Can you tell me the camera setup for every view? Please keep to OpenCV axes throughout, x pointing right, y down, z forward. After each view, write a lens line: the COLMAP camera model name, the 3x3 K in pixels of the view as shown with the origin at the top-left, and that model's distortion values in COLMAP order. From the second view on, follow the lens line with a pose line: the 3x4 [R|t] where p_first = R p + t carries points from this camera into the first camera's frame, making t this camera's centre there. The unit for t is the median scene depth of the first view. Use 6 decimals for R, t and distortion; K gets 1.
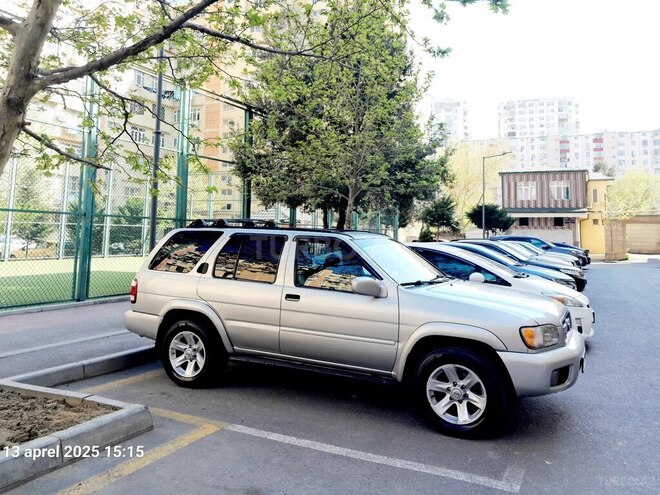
lens RADIAL K [[558.8, 0, 330.0], [0, 558.8, 247.5], [0, 0, 1]] dist [0.008225, 0.004917]
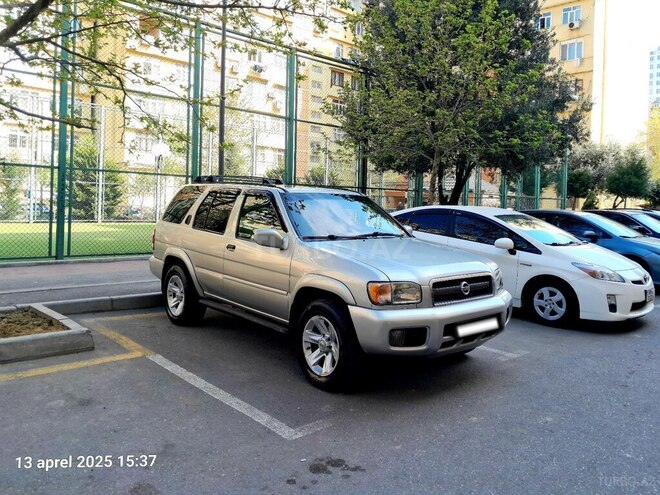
lens RADIAL K [[558.8, 0, 330.0], [0, 558.8, 247.5], [0, 0, 1]] dist [0.008225, 0.004917]
pose [[0.932613, 0.043167, -0.358286, 0.431462], [-0.024678, 0.998125, 0.056020, 0.022694], [0.360032, -0.043403, 0.931930, 0.064783]]
